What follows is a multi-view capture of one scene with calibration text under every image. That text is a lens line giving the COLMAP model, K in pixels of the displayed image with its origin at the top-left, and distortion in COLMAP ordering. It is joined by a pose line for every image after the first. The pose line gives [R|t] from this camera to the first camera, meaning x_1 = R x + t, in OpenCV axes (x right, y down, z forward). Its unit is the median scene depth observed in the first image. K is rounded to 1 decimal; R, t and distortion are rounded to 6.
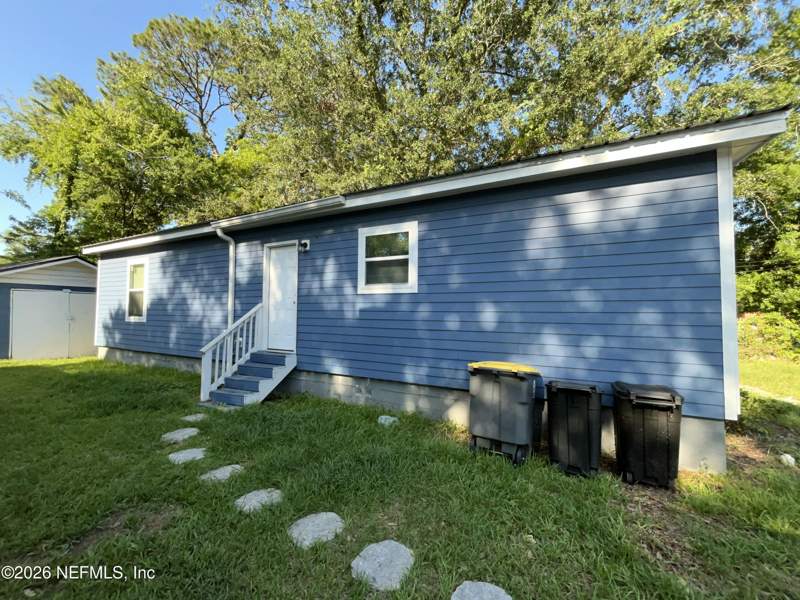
lens RADIAL K [[321.4, 0, 399.9], [0, 321.4, 302.2], [0, 0, 1]] dist [-0.003033, -0.000690]
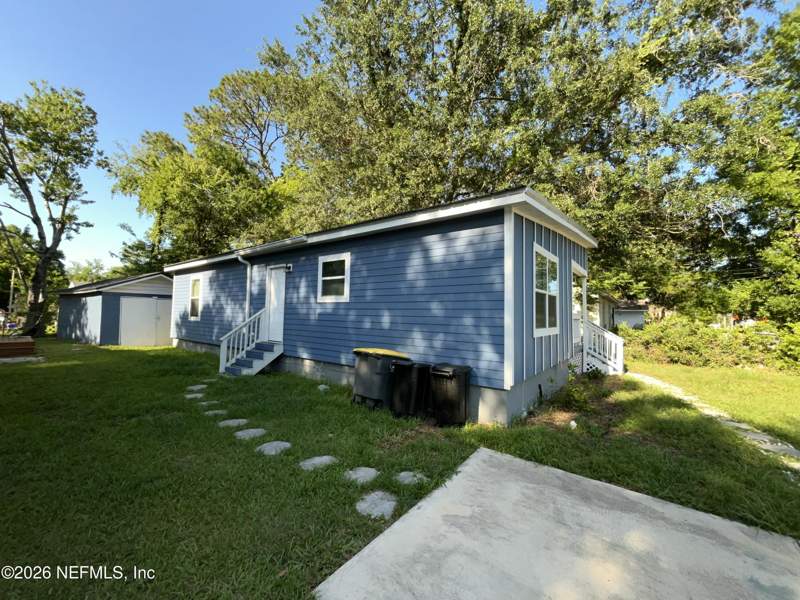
lens RADIAL K [[321.4, 0, 399.2], [0, 321.4, 301.5], [0, 0, 1]] dist [-0.003033, -0.000690]
pose [[0.983885, 0.003397, -0.178770, 0.462175], [-0.006145, 0.999871, -0.014820, -0.010823], [0.178696, 0.015679, 0.983779, -0.328575]]
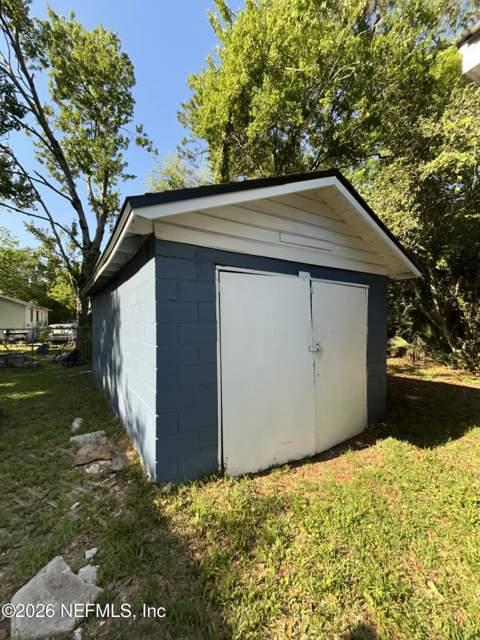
lens RADIAL K [[257.2, 0, 239.3], [0, 257.2, 319.0], [0, 0, 1]] dist [-0.003033, -0.000690]
pose [[0.831481, -0.014369, -0.555367, -1.784491], [0.030598, 0.999333, 0.019955, 0.015225], [0.554710, -0.033585, 0.831366, 1.327802]]
